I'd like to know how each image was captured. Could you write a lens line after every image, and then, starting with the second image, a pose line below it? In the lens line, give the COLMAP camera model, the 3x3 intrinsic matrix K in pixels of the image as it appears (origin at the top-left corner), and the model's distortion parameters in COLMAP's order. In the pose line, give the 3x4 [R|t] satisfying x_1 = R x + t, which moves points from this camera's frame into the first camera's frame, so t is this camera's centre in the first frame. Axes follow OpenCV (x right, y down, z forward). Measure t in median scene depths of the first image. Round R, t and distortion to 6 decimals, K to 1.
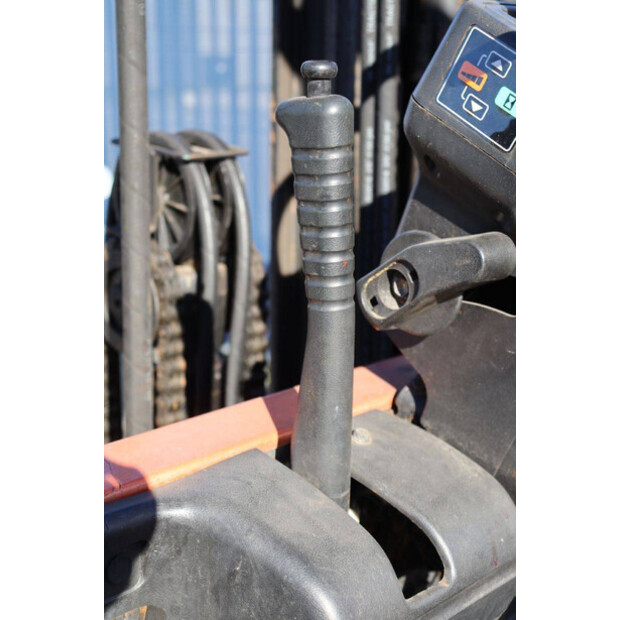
lens RADIAL K [[997.9, 0, 310.3], [0, 997.9, 309.6], [0, 0, 1]] dist [0.105614, 0.000000]
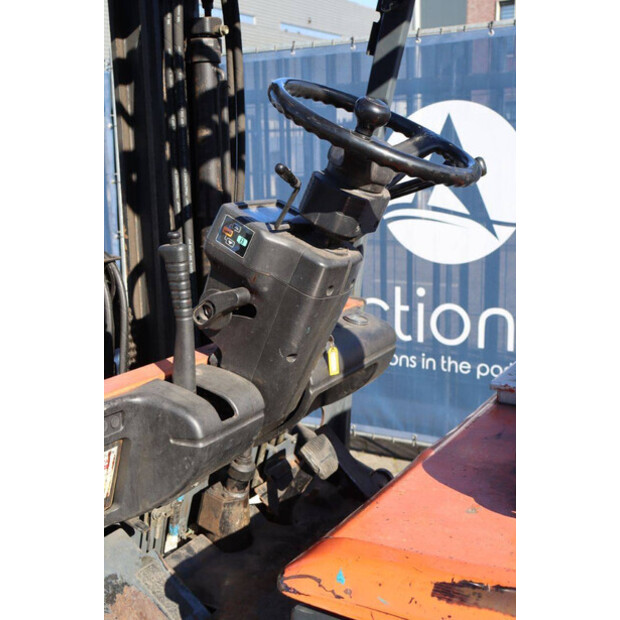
lens RADIAL K [[767.6, 0, 310.0], [0, 767.6, 311.0], [0, 0, 1]] dist [-0.006630, 0.000000]
pose [[0.965211, -0.084156, 0.247560, -0.153177], [0.097466, 0.994353, -0.041989, 0.089739], [-0.242628, 0.064657, 0.967962, -1.028711]]
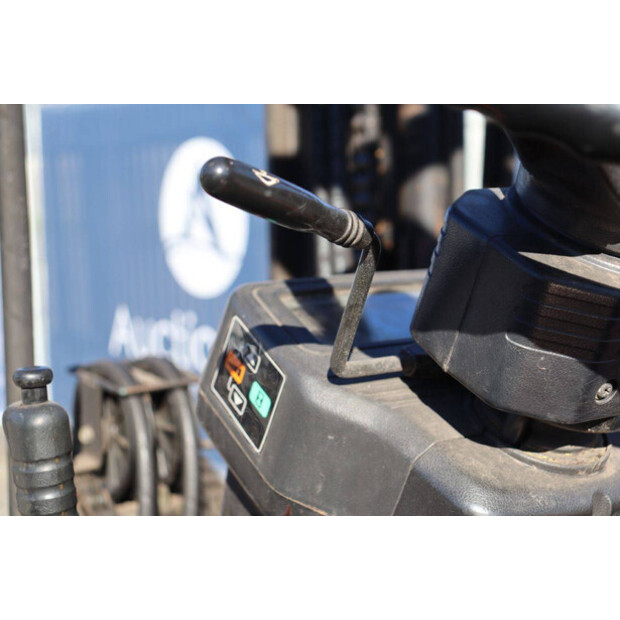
lens RADIAL K [[1117.1, 0, 309.9], [0, 1117.1, 310.4], [0, 0, 1]] dist [0.196495, 0.000000]
pose [[0.982417, -0.018122, -0.185821, 0.408777], [-0.008859, 0.989632, -0.143350, -0.130879], [0.186492, 0.142476, 0.972071, -0.003884]]
